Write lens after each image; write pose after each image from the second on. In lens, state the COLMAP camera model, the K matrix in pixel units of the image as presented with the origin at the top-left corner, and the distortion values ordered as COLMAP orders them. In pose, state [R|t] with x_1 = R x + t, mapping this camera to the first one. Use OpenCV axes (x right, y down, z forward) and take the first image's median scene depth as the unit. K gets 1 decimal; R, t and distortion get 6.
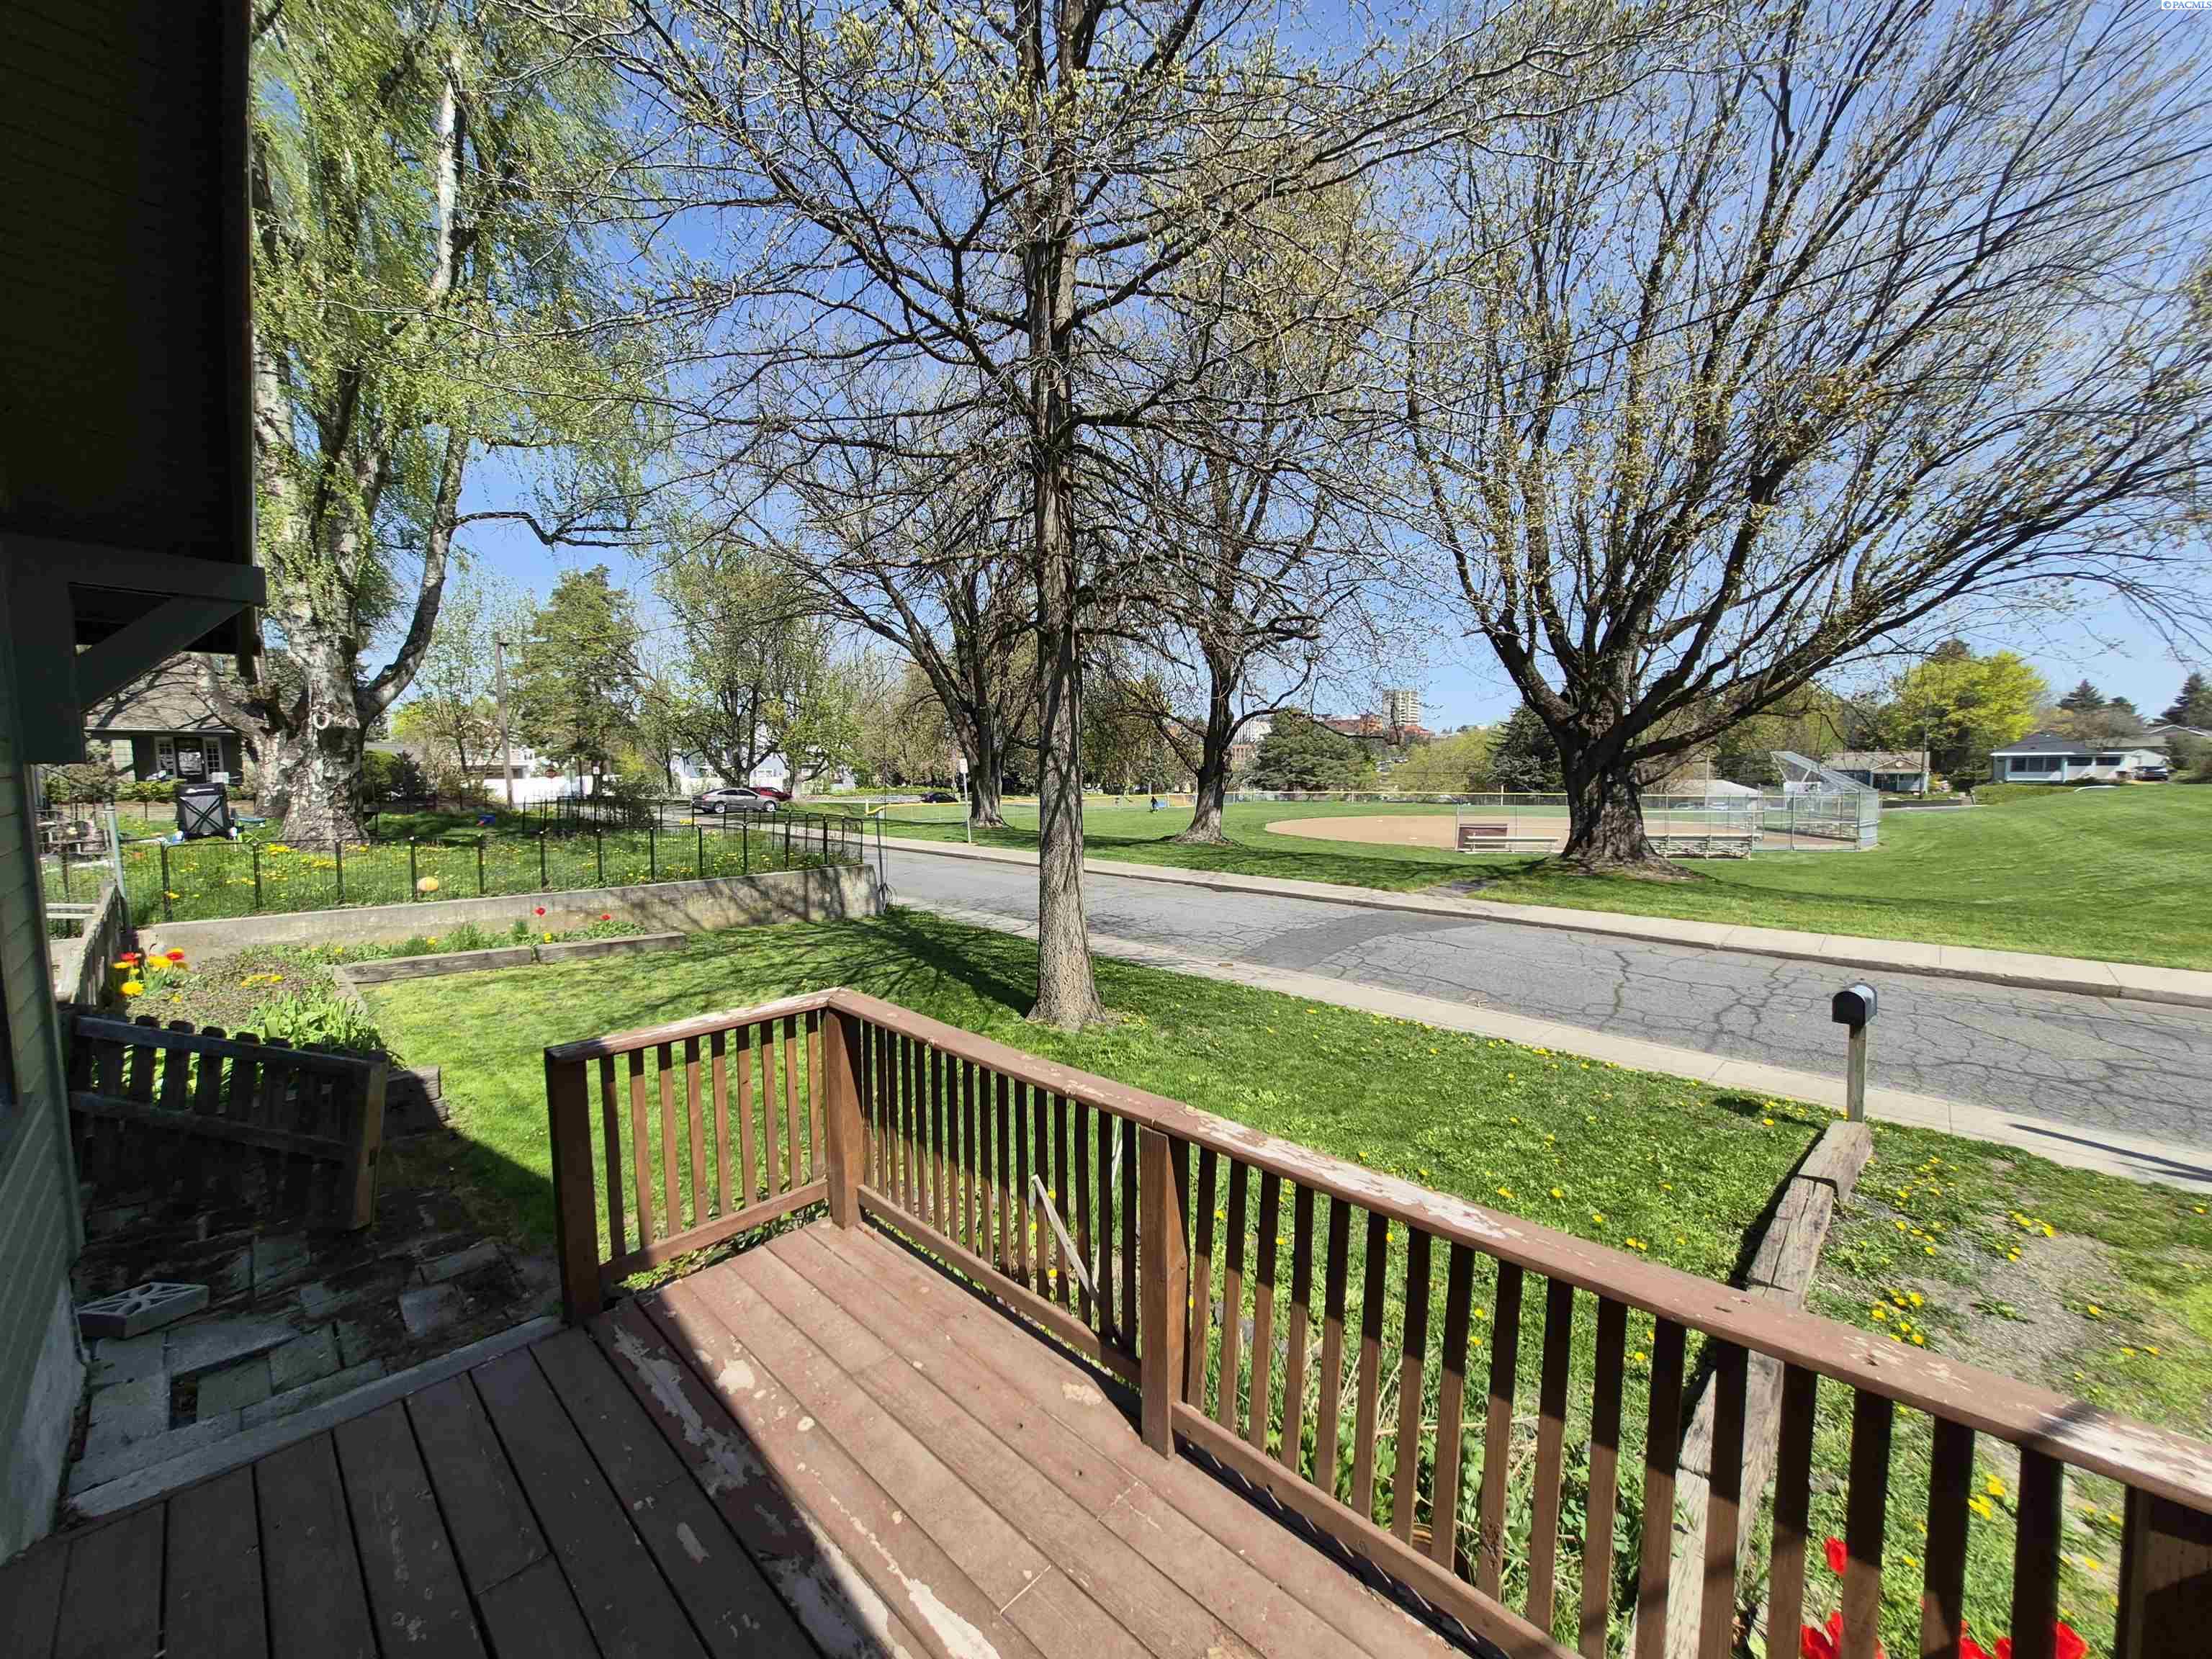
lens RADIAL K [[877.9, 0, 1104.2], [0, 877.9, 841.0], [0, 0, 1]] dist [0.002655, -0.000348]
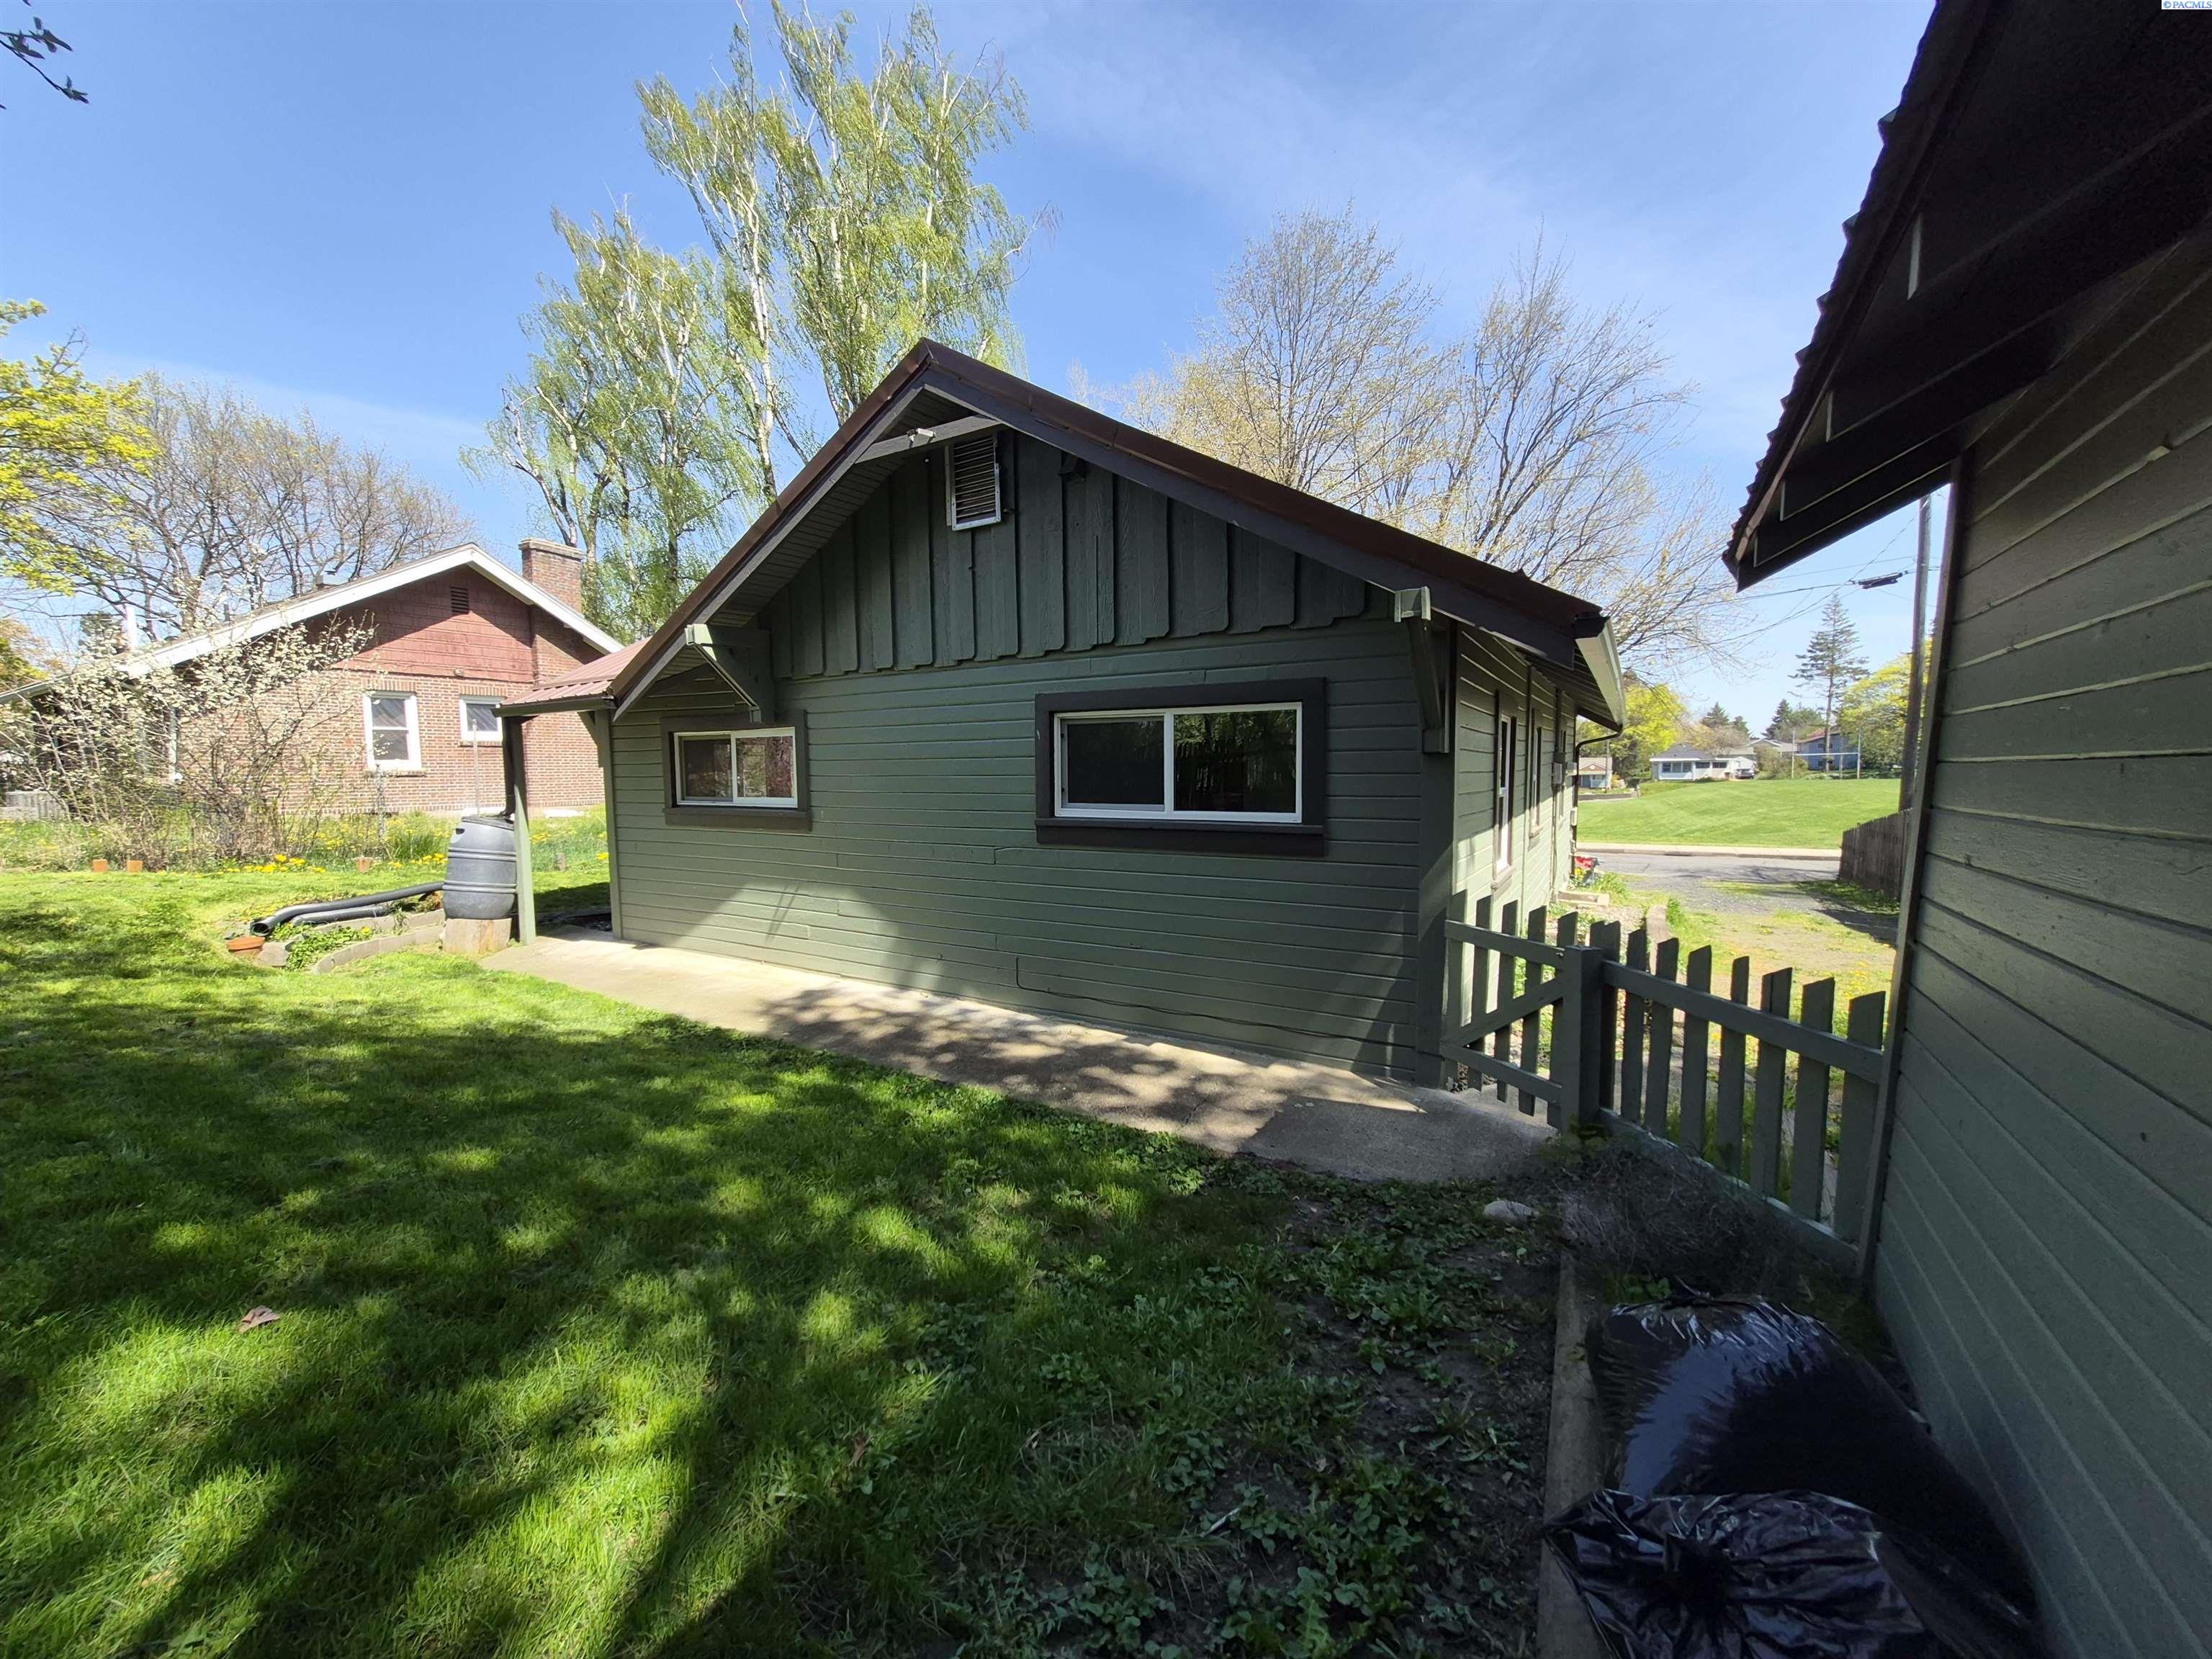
lens RADIAL K [[877.9, 0, 1104.4], [0, 877.9, 832.8], [0, 0, 1]] dist [0.002655, -0.000348]
pose [[0.975957, -0.016054, 0.217371, -0.107896], [0.019429, 0.999722, -0.013395, 0.015914], [-0.217096, 0.017297, 0.975997, -0.140634]]
